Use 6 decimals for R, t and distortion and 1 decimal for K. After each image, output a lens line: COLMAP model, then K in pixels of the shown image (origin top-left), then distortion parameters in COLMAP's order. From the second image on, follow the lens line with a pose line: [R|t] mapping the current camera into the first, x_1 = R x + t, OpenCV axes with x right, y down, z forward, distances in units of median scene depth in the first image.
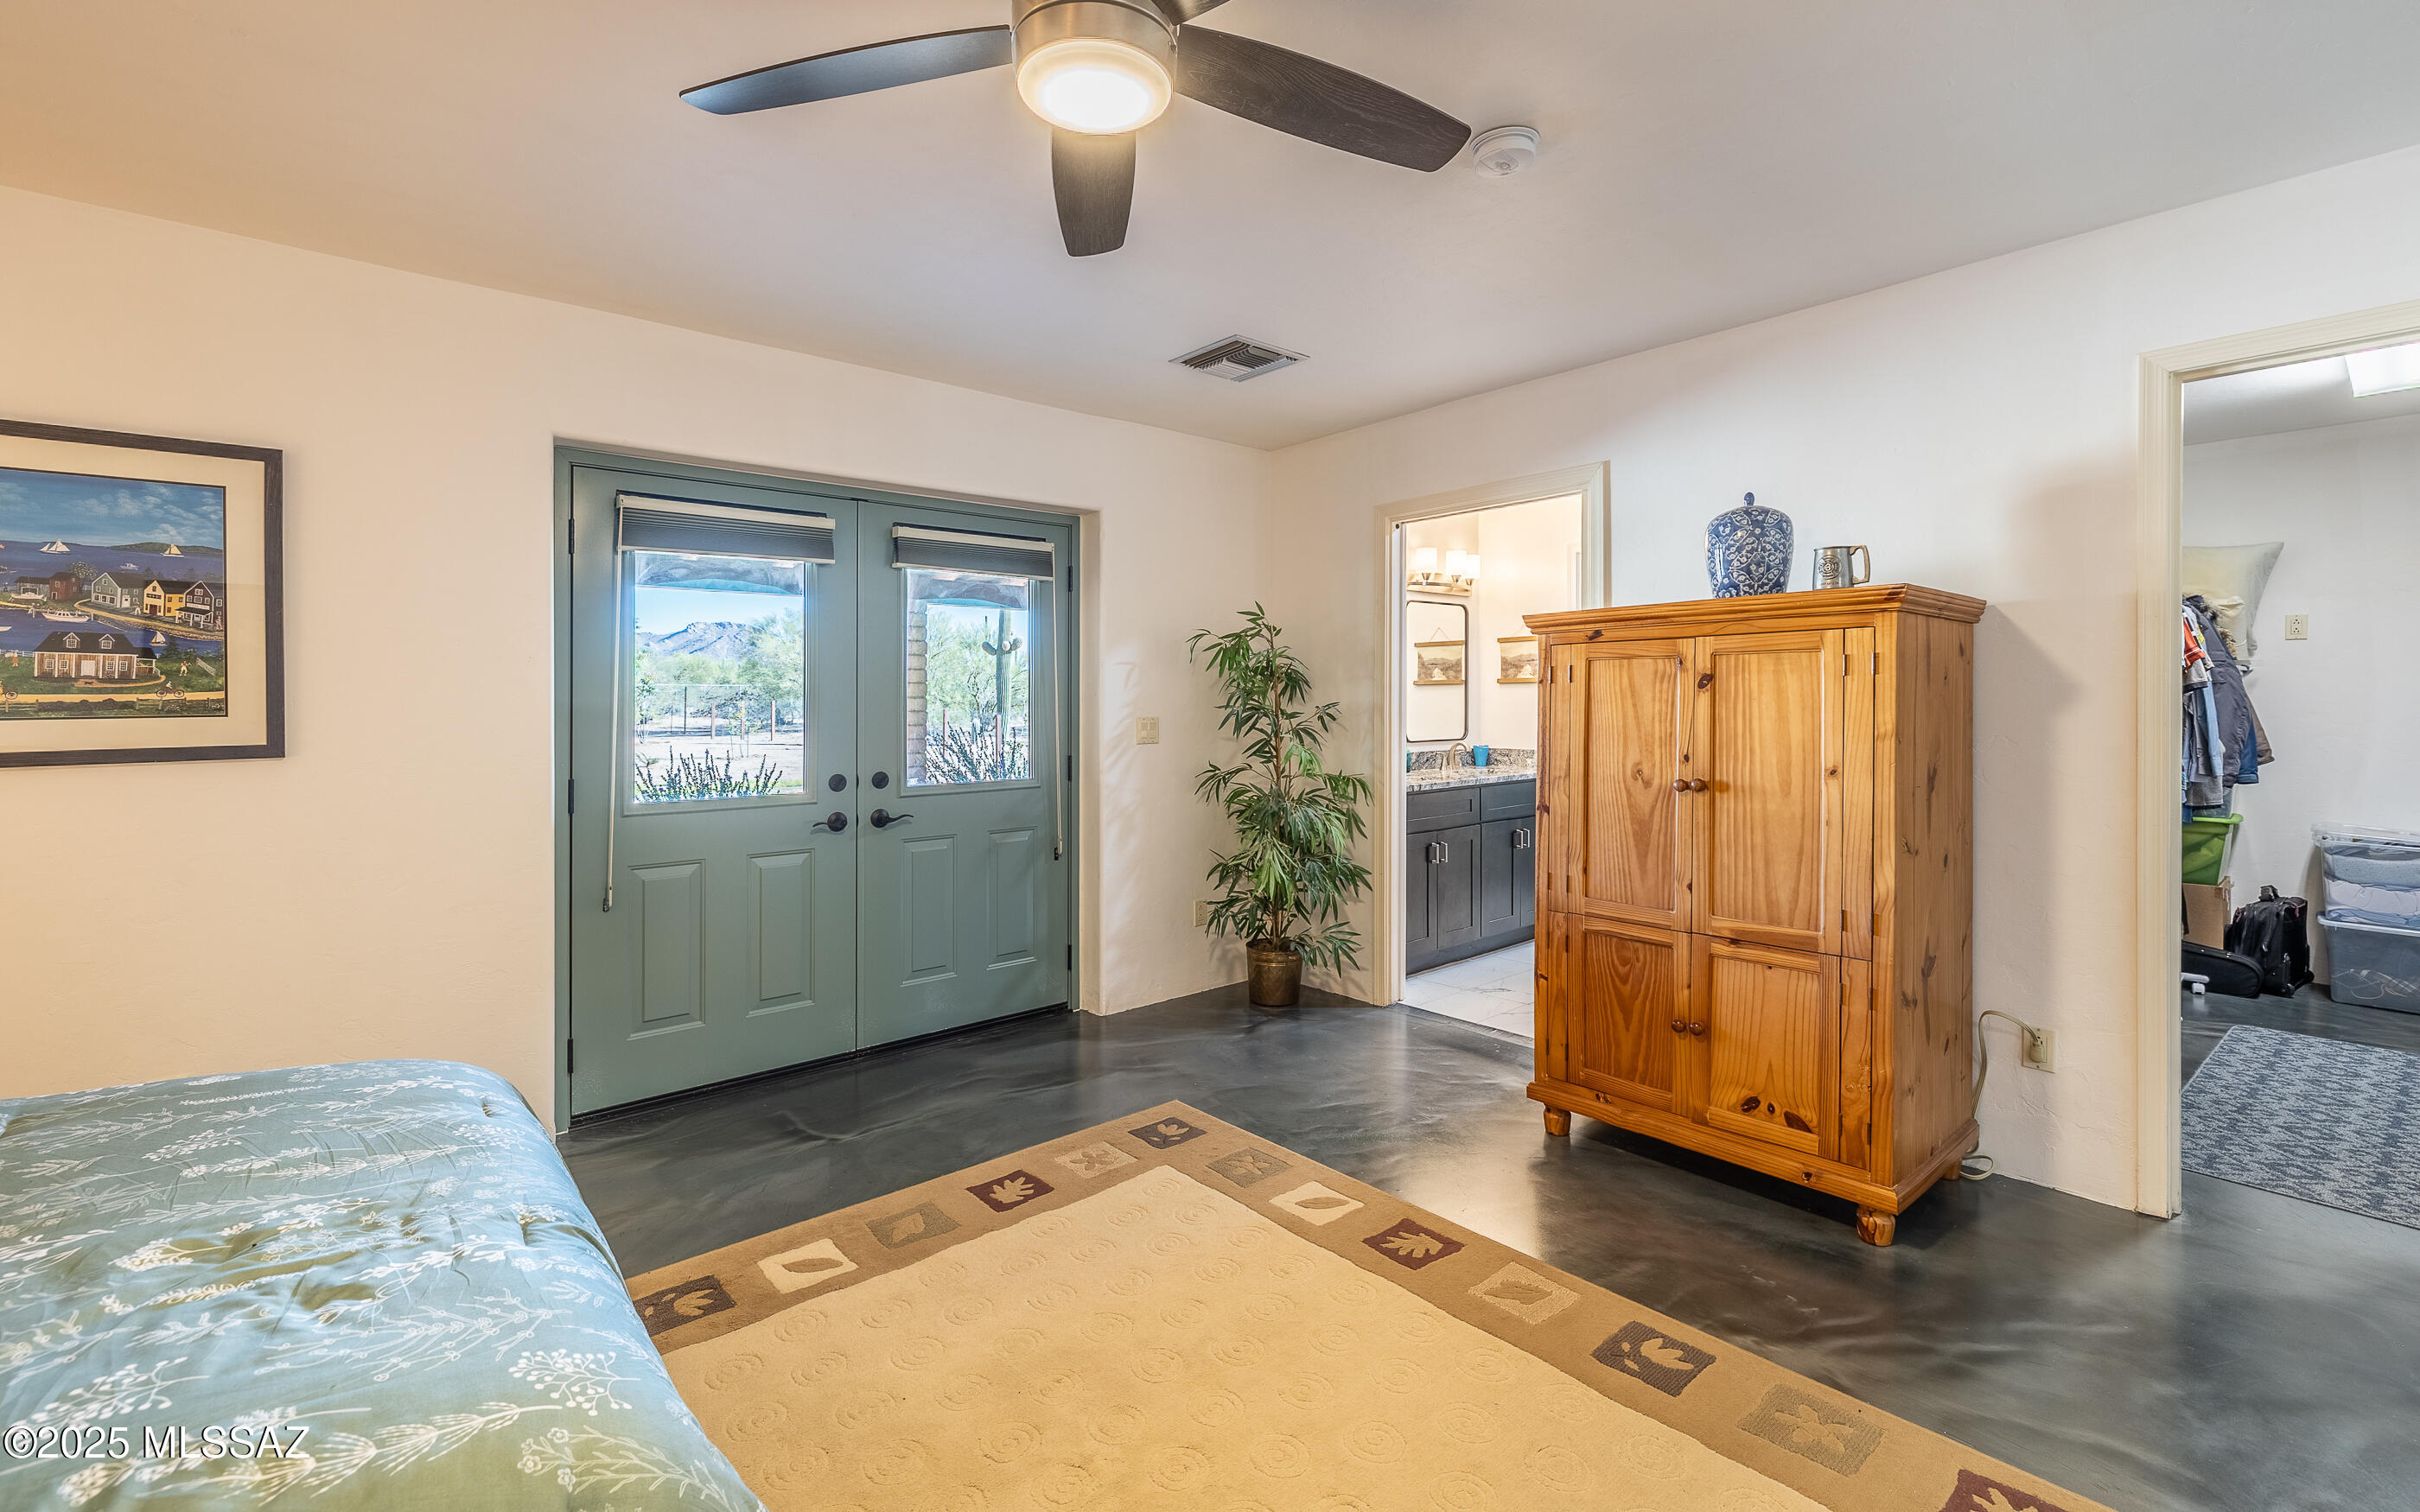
lens RADIAL K [[1051.3, 0, 1232.0], [0, 1051.3, 700.6], [0, 0, 1]] dist [0.001164, -0.000461]
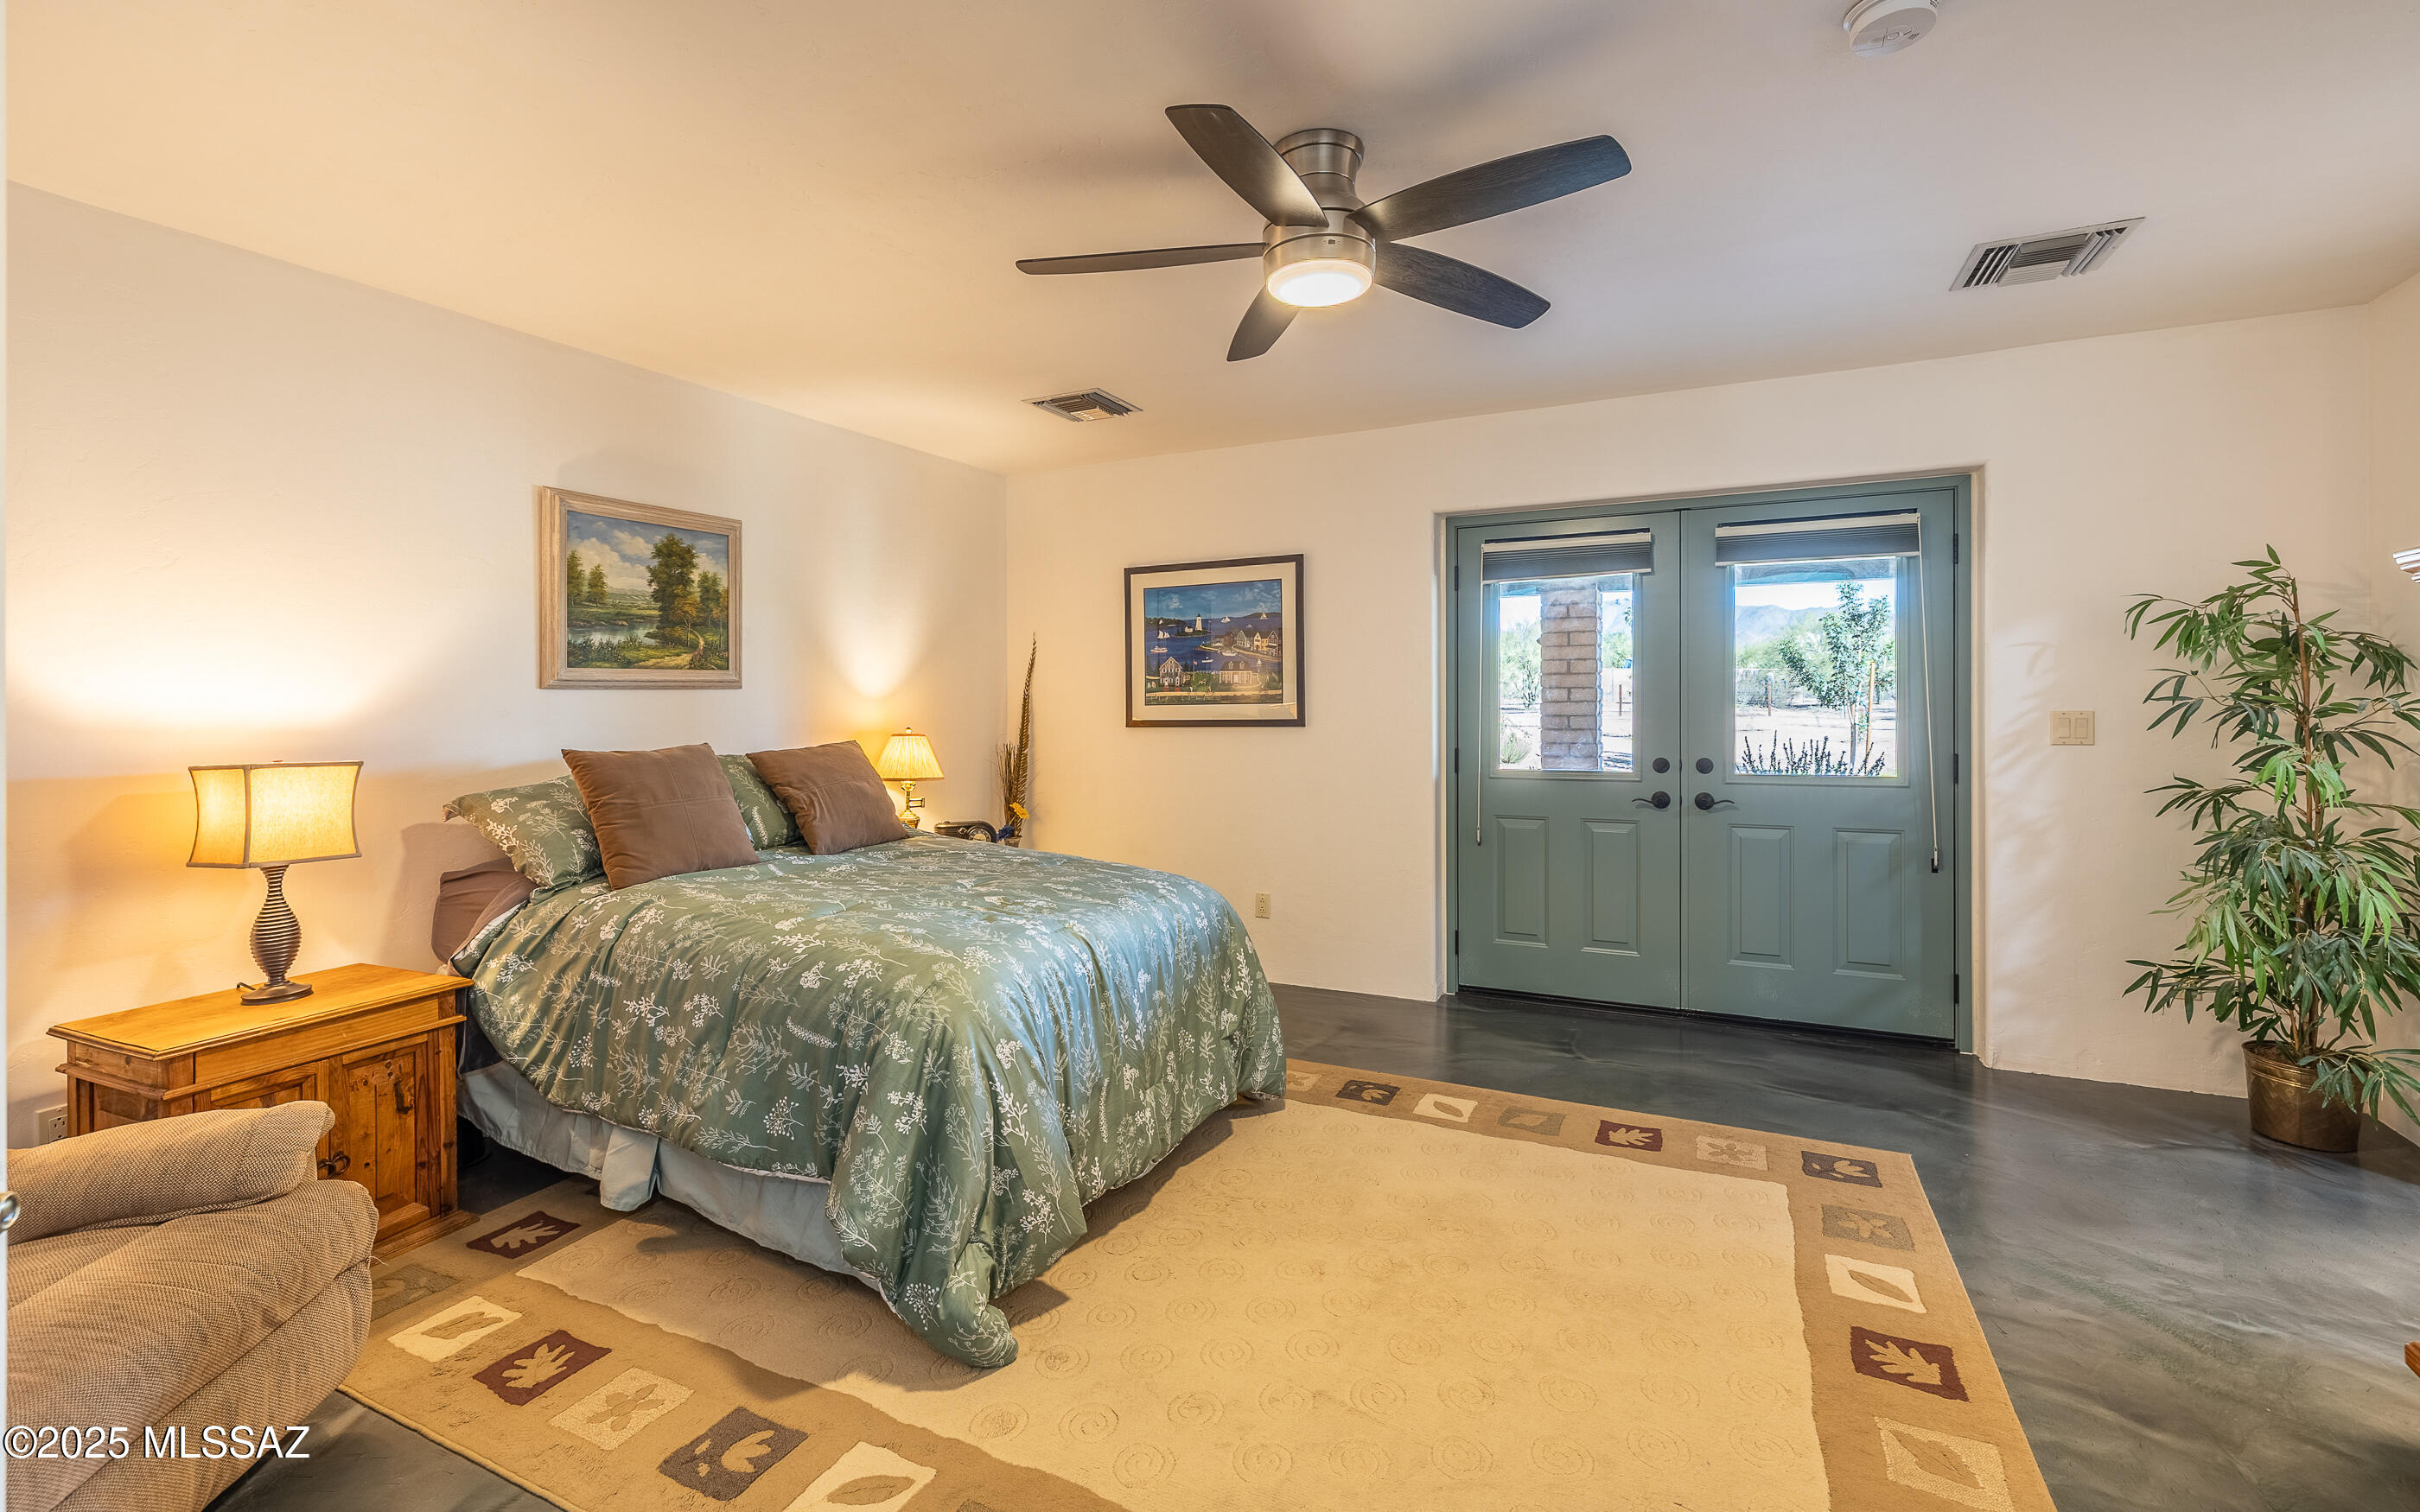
lens RADIAL K [[1051.3, 0, 1205.8], [0, 1051.3, 673.6], [0, 0, 1]] dist [0.001164, -0.000461]
pose [[0.376592, -0.017589, -0.926212, 0.624722], [0.007971, 0.999844, -0.015747, -0.007538], [0.926345, -0.001453, 0.376674, 0.161472]]
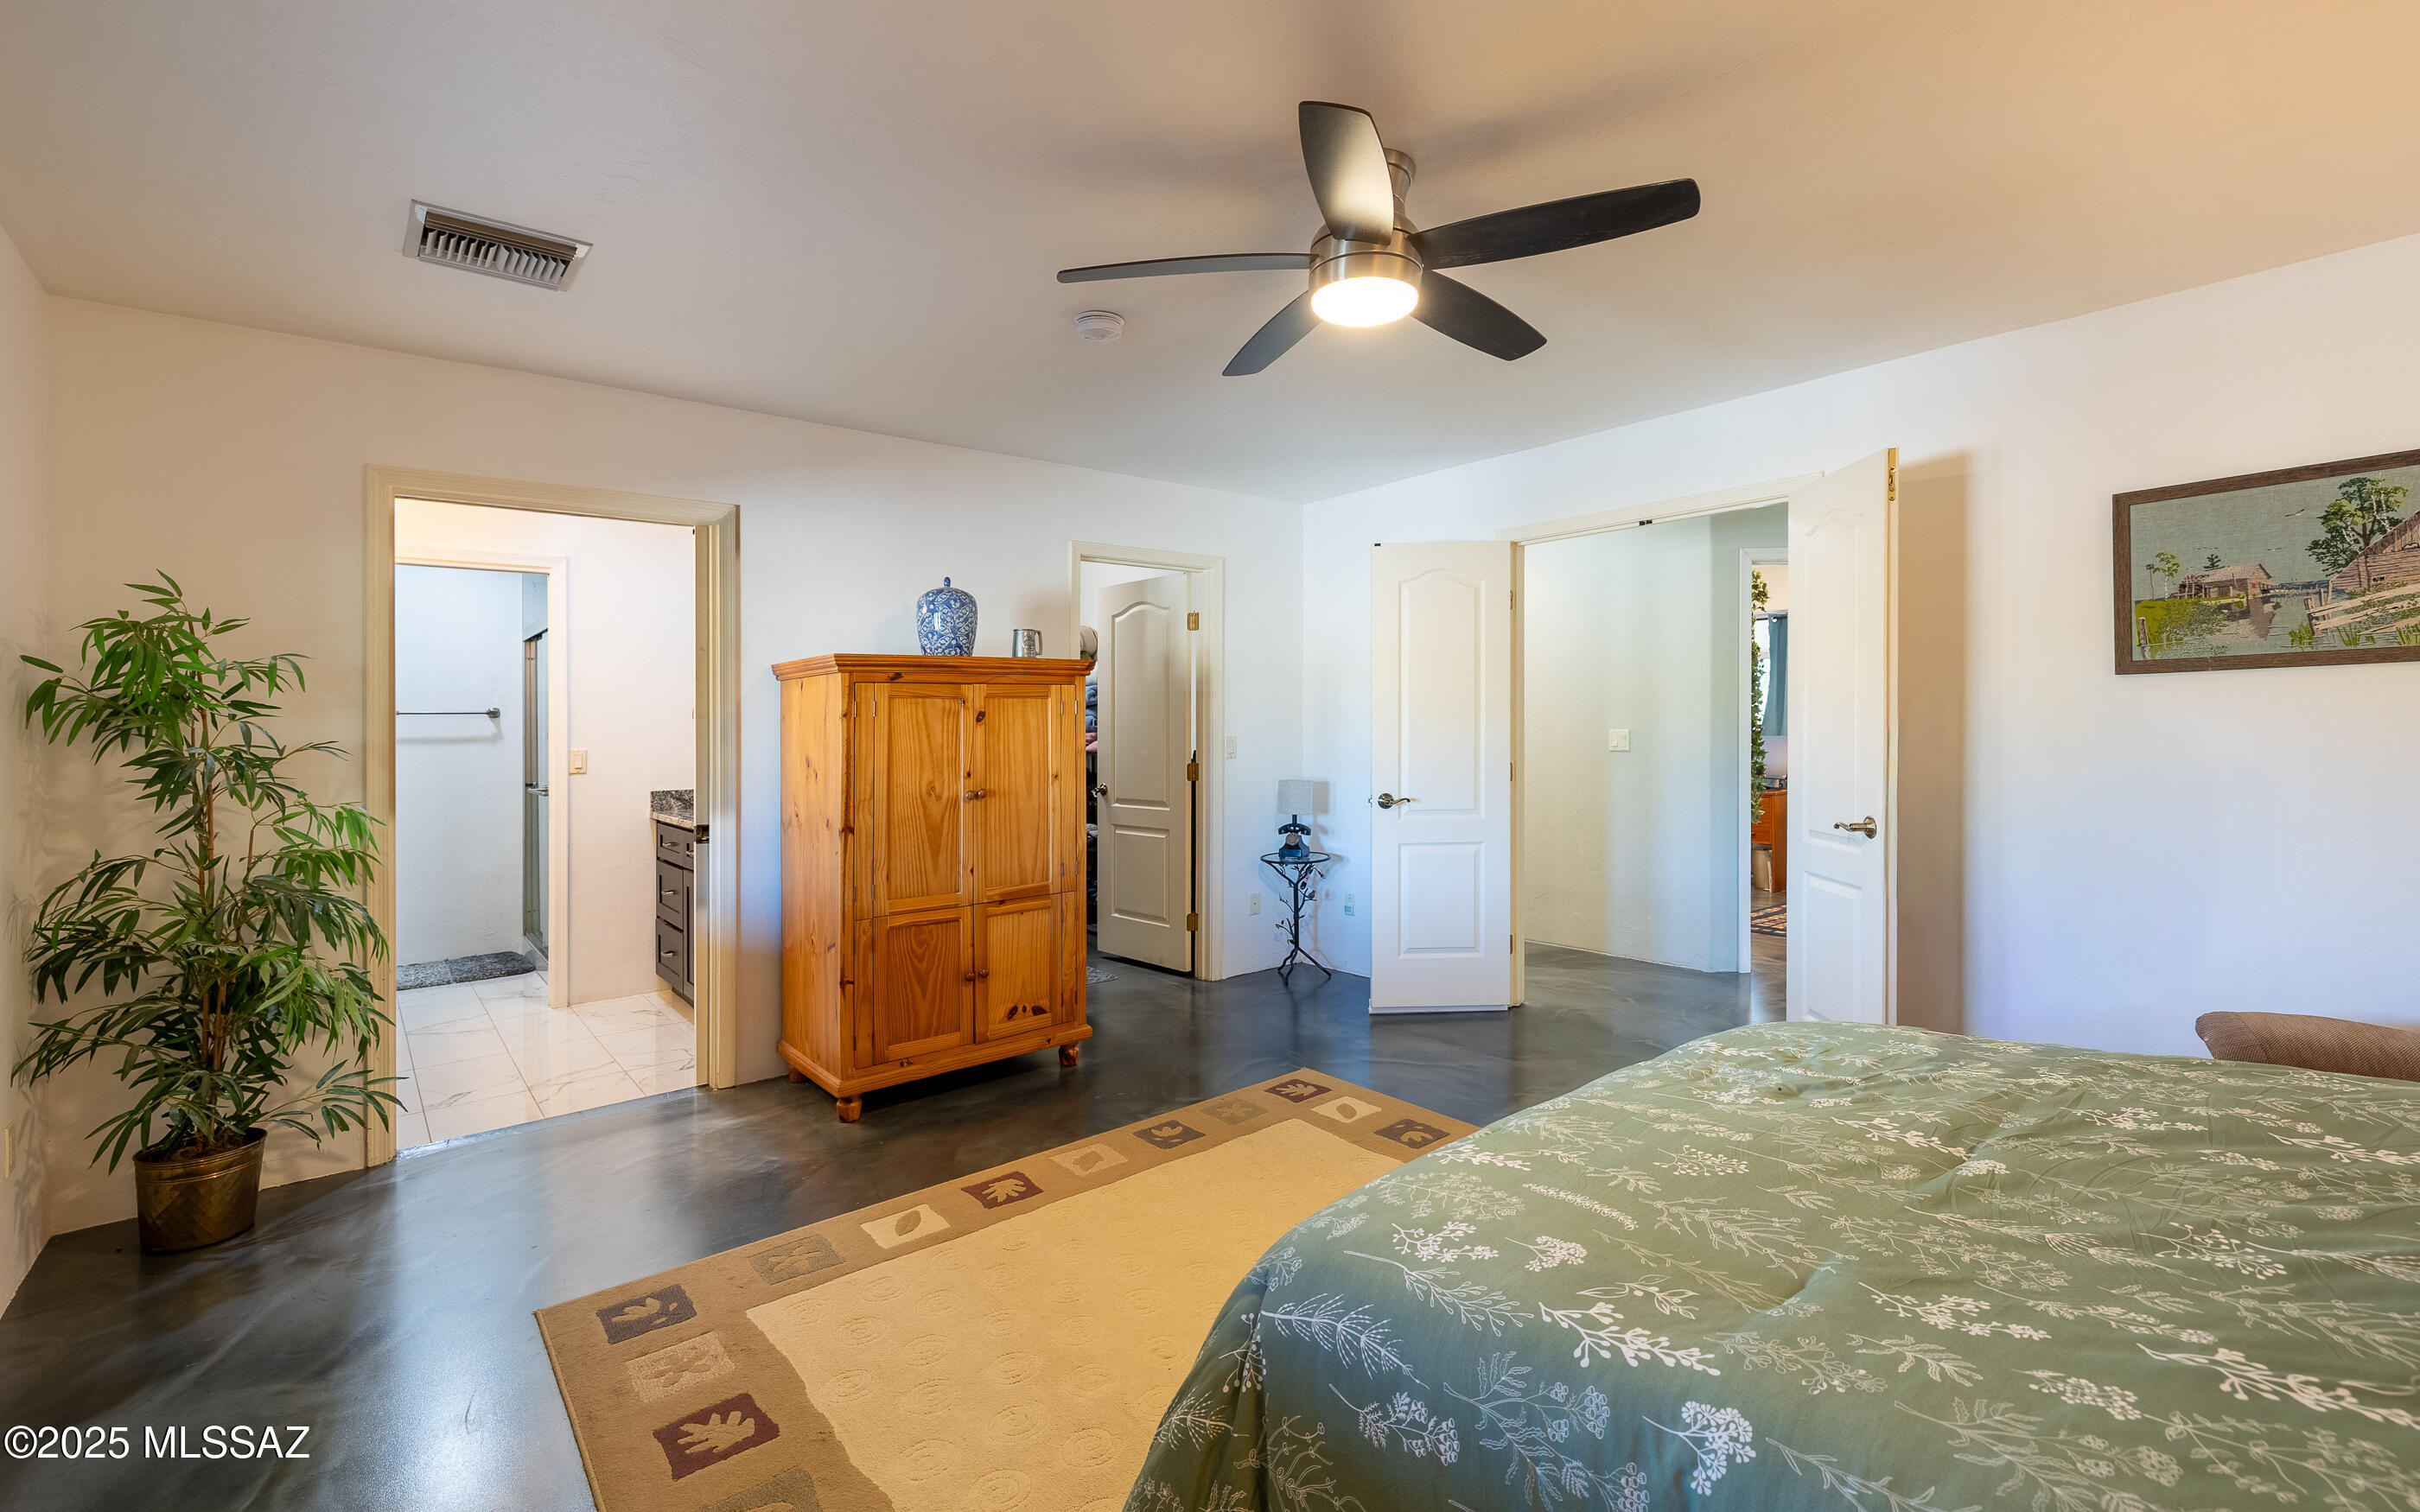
lens RADIAL K [[1051.3, 0, 1223.9], [0, 1051.3, 759.2], [0, 0, 1]] dist [0.001164, -0.000461]
pose [[0.030483, -0.024921, 0.999225, -0.842246], [0.013823, 0.999604, 0.024509, 0.006852], [-0.999440, 0.013066, 0.030815, 0.604961]]
